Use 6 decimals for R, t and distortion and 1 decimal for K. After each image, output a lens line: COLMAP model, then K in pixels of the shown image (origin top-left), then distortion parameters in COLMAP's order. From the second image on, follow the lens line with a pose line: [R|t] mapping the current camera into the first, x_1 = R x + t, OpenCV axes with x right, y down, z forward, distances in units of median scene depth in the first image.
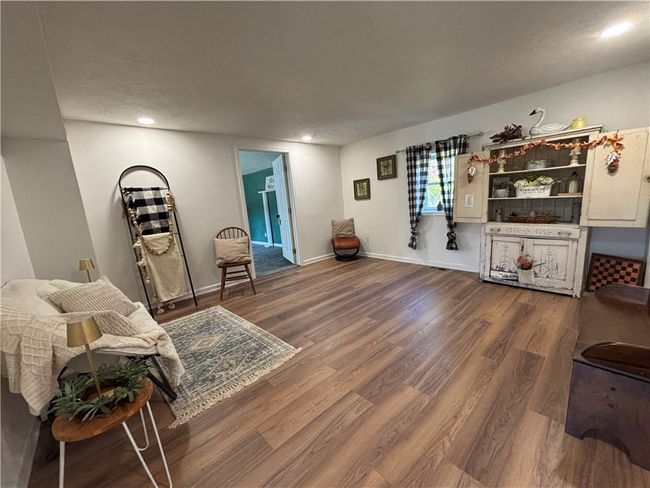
lens RADIAL K [[262.4, 0, 325.0], [0, 262.4, 244.0], [0, 0, 1]] dist [-0.003714, -0.000176]
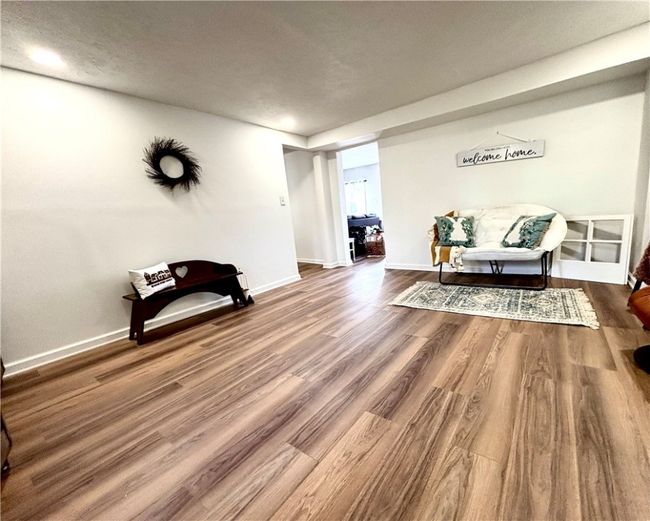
lens RADIAL K [[281.9, 0, 351.2], [0, 281.9, 259.3], [0, 0, 1]] dist [0.000204, -0.000036]
pose [[-0.961875, 0.203032, -0.183231, 0.231408], [0.129983, 0.928857, 0.346885, -0.225868], [0.240624, 0.309843, -0.919835, 1.765737]]
